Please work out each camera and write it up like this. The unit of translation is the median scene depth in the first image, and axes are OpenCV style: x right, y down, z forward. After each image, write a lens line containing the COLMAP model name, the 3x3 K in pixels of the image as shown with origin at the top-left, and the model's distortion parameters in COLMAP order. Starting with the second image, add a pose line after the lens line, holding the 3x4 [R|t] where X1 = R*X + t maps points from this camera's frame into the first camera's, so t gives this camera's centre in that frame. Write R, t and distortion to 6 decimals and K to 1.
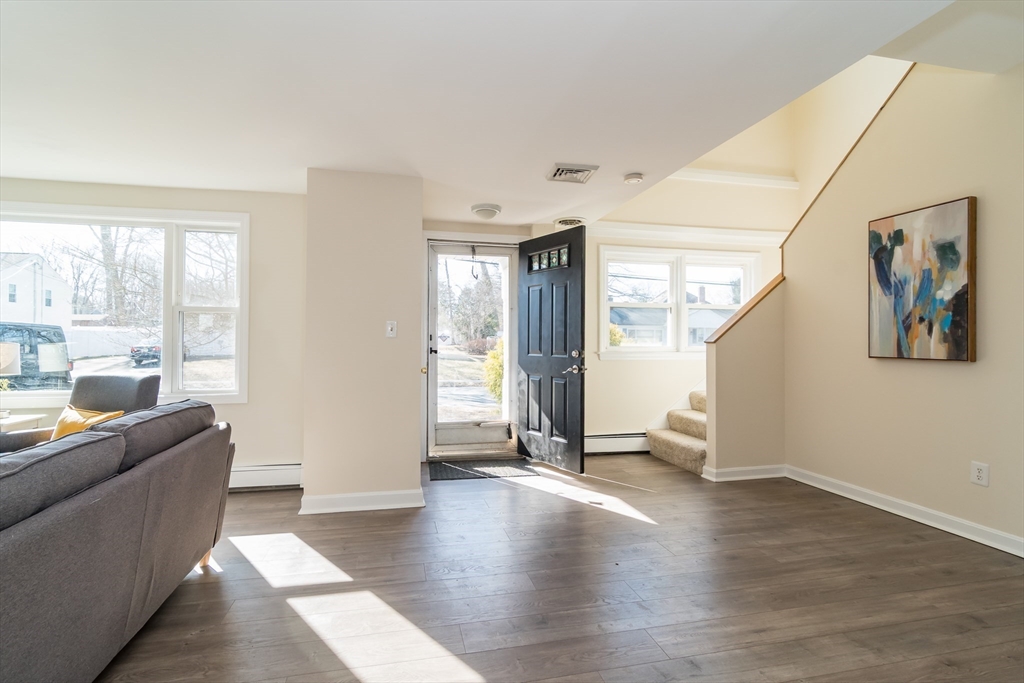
lens RADIAL K [[533.2, 0, 513.9], [0, 533.2, 341.0], [0, 0, 1]] dist [-0.029910, -0.000616]
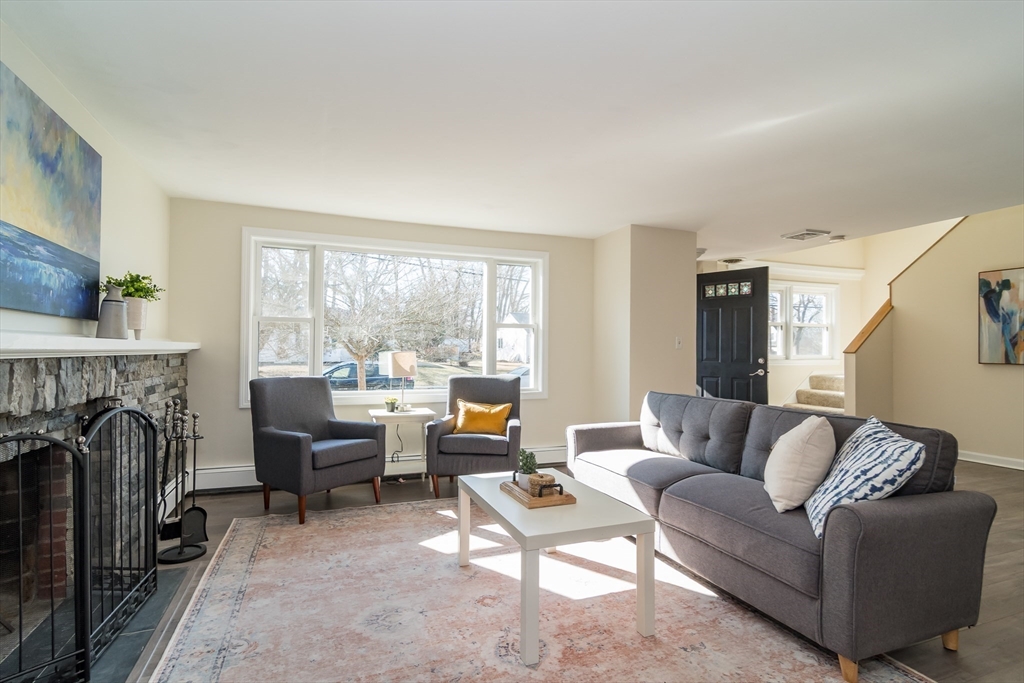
lens RADIAL K [[495.8, 0, 507.3], [0, 495.8, 348.3], [0, 0, 1]] dist [-0.034960, 0.000221]
pose [[0.995367, 0.004610, 0.096039, -0.804247], [-0.004489, 0.999989, -0.001472, -0.003813], [-0.096044, 0.001034, 0.995377, -0.229372]]
